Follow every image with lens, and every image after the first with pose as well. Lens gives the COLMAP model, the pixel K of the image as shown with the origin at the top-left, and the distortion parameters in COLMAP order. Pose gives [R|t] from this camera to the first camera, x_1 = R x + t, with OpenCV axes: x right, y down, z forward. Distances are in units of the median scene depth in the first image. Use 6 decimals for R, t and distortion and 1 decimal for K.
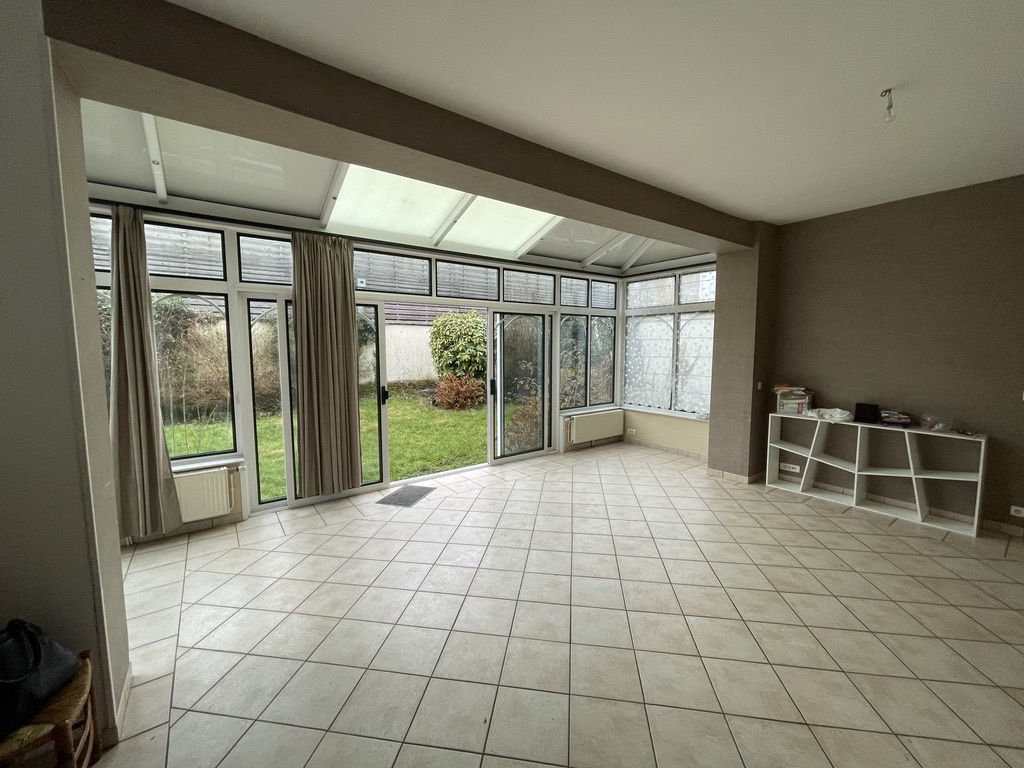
lens RADIAL K [[412.8, 0, 512.8], [0, 412.8, 383.0], [0, 0, 1]] dist [0.000094, 0.000315]
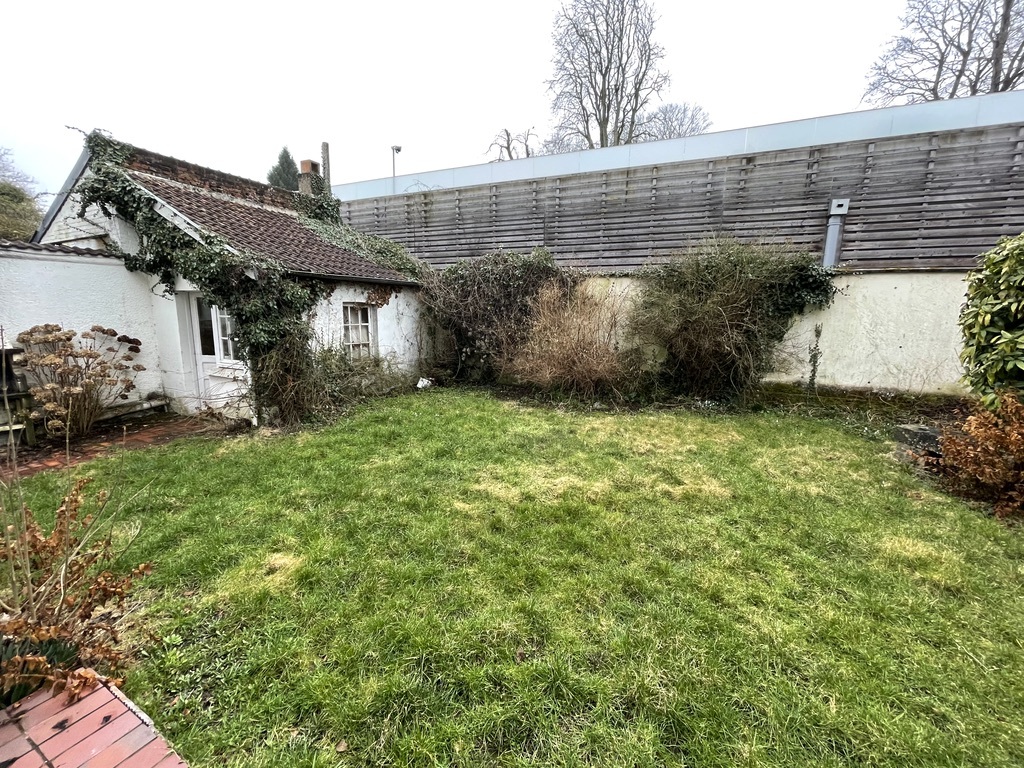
lens RADIAL K [[412.8, 0, 514.9], [0, 412.8, 385.8], [0, 0, 1]] dist [0.000094, 0.000315]
pose [[0.460380, 0.164148, -0.872414, -0.037226], [-0.100824, 0.986065, 0.132326, -0.032331], [0.881978, 0.027040, 0.470515, 0.411199]]
